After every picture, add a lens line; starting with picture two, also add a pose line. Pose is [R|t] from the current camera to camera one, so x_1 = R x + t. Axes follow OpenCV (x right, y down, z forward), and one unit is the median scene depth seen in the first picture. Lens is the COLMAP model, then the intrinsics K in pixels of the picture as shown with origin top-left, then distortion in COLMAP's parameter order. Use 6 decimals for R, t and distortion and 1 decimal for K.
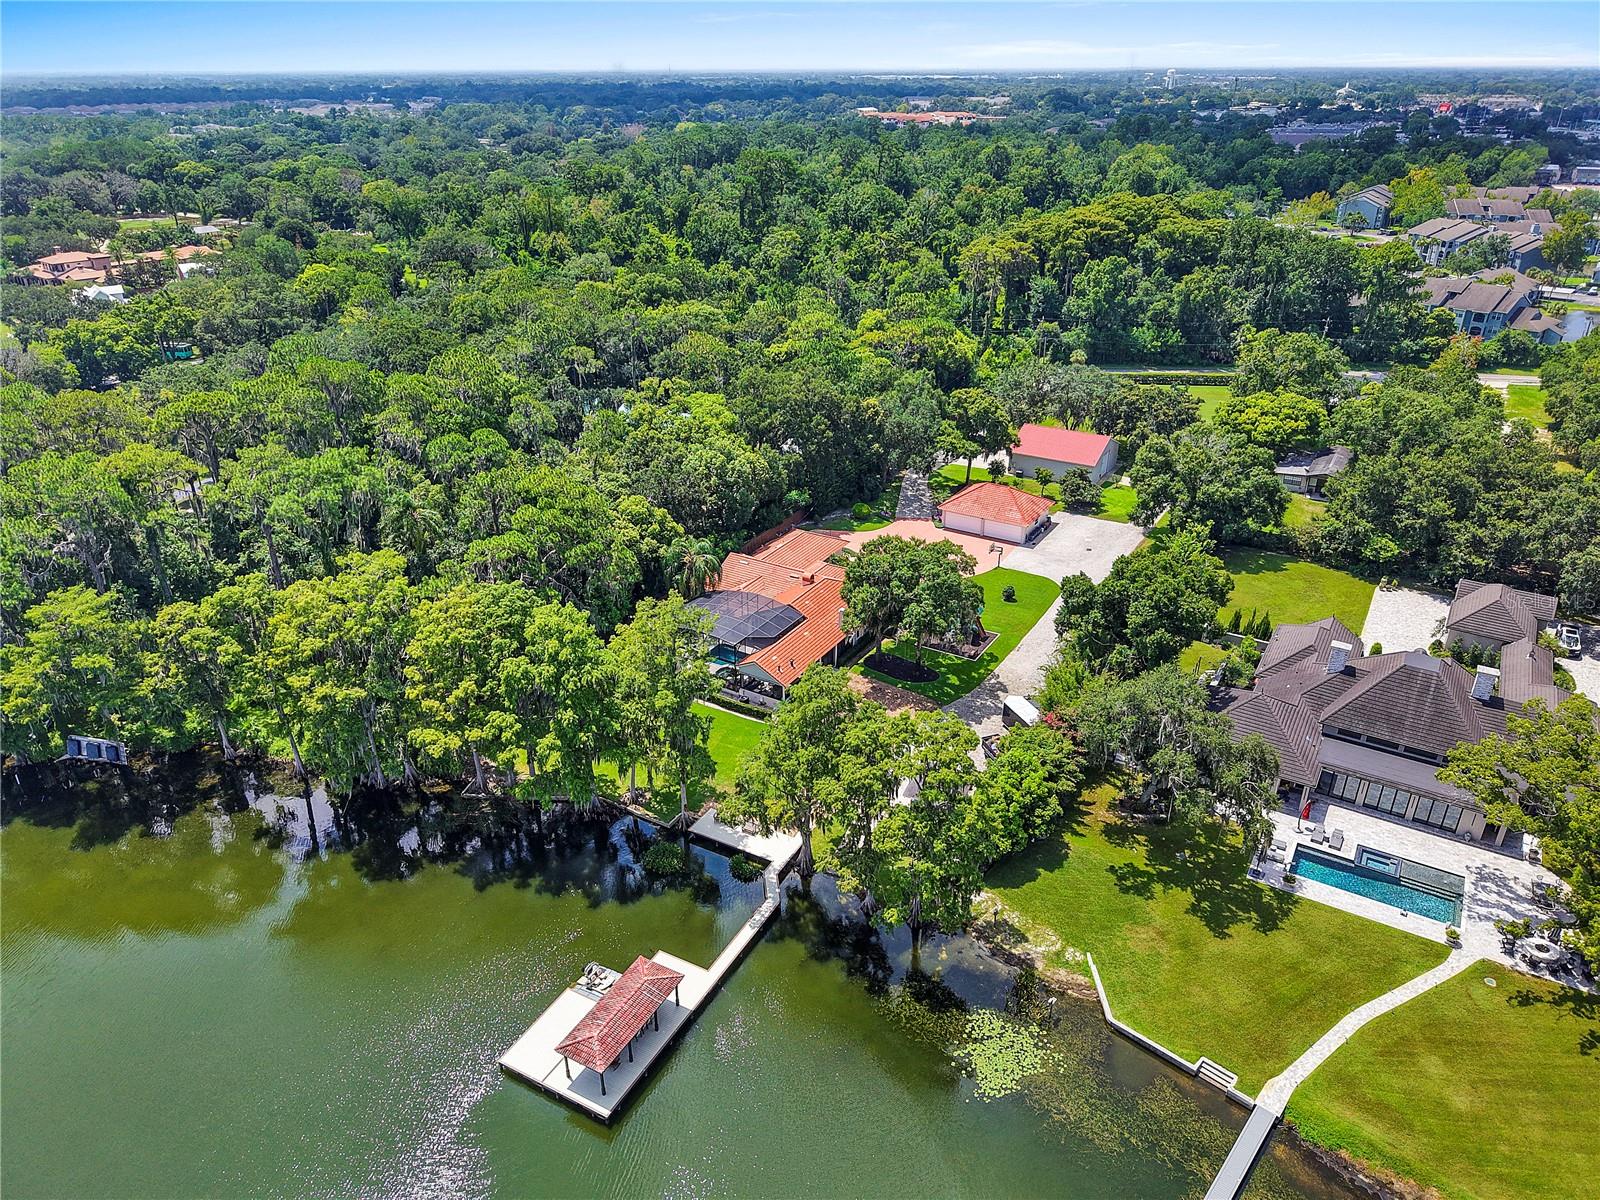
lens RADIAL K [[1089.5, 0, 798.6], [0, 1089.5, 600.6], [0, 0, 1]] dist [0.017971, -0.016867]
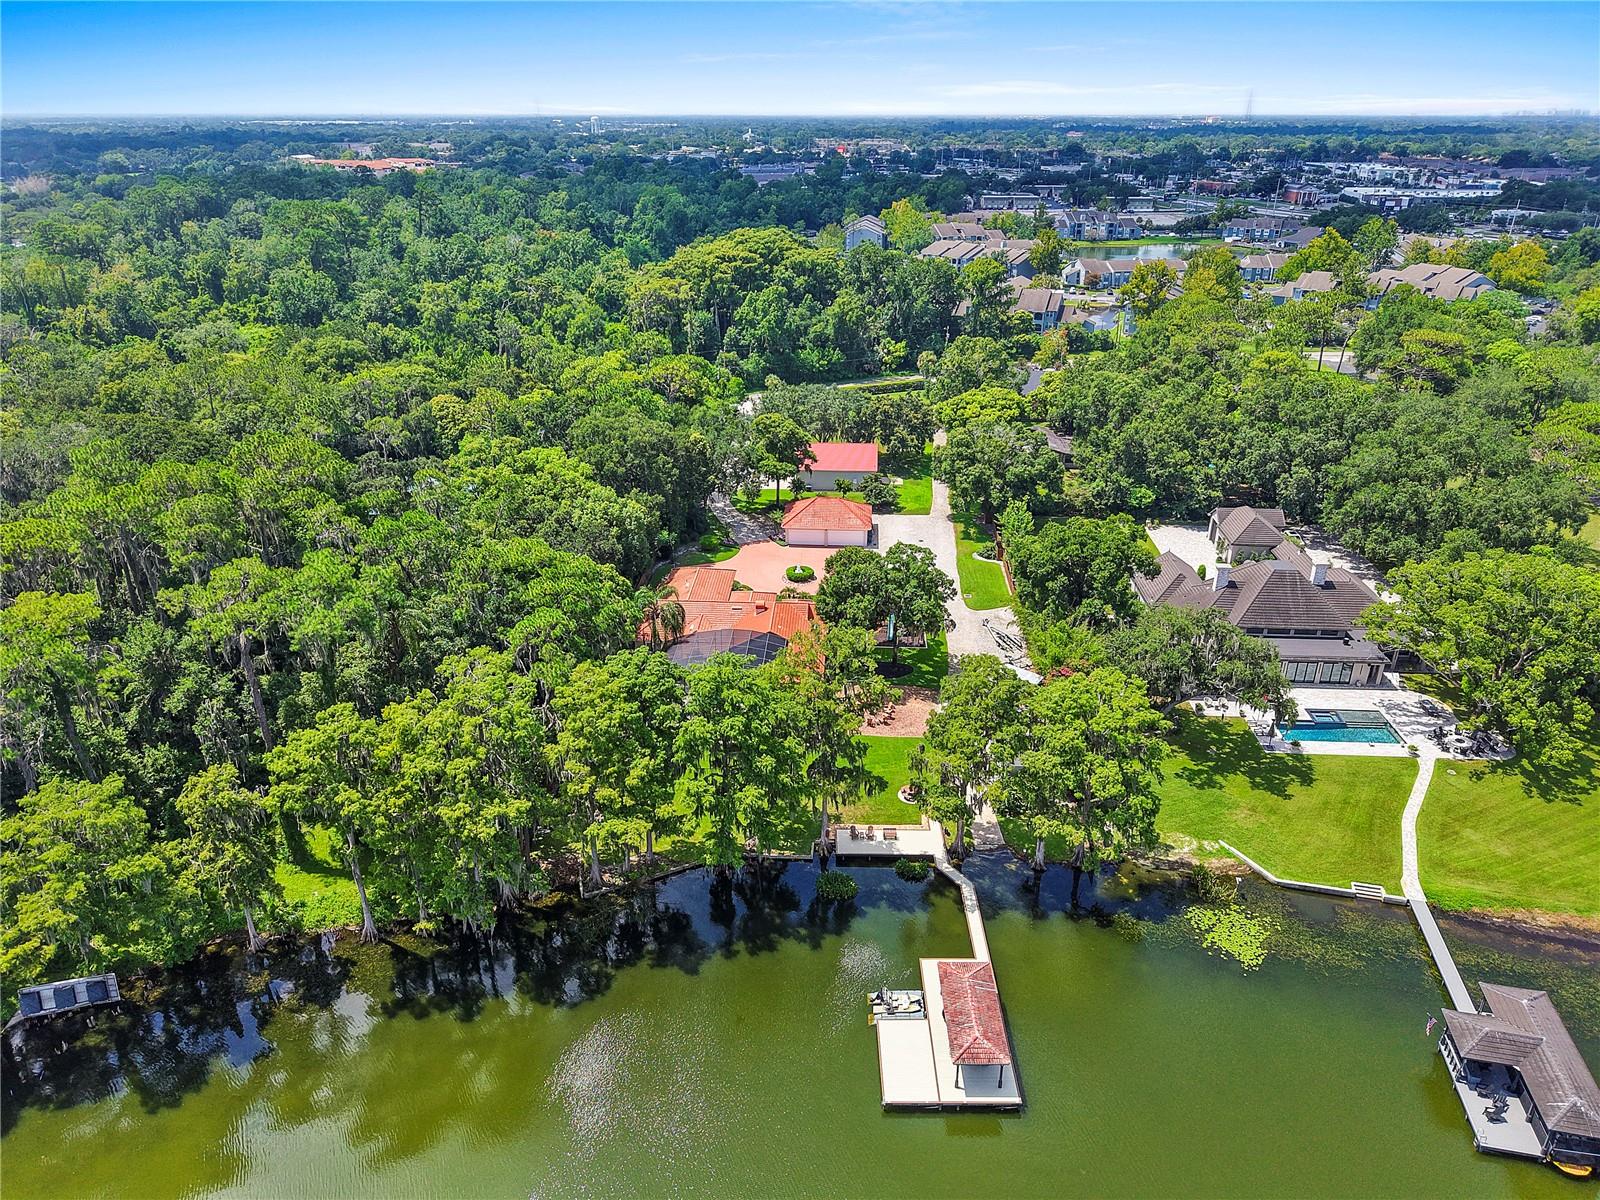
lens RADIAL K [[1089.5, 0, 850.5], [0, 1089.5, 598.4], [0, 0, 1]] dist [0.017971, -0.016867]
pose [[0.876431, -0.193110, 0.441109, -0.320551], [0.209168, 0.977800, 0.012472, -0.020159], [-0.433725, 0.081335, 0.897367, 0.046220]]
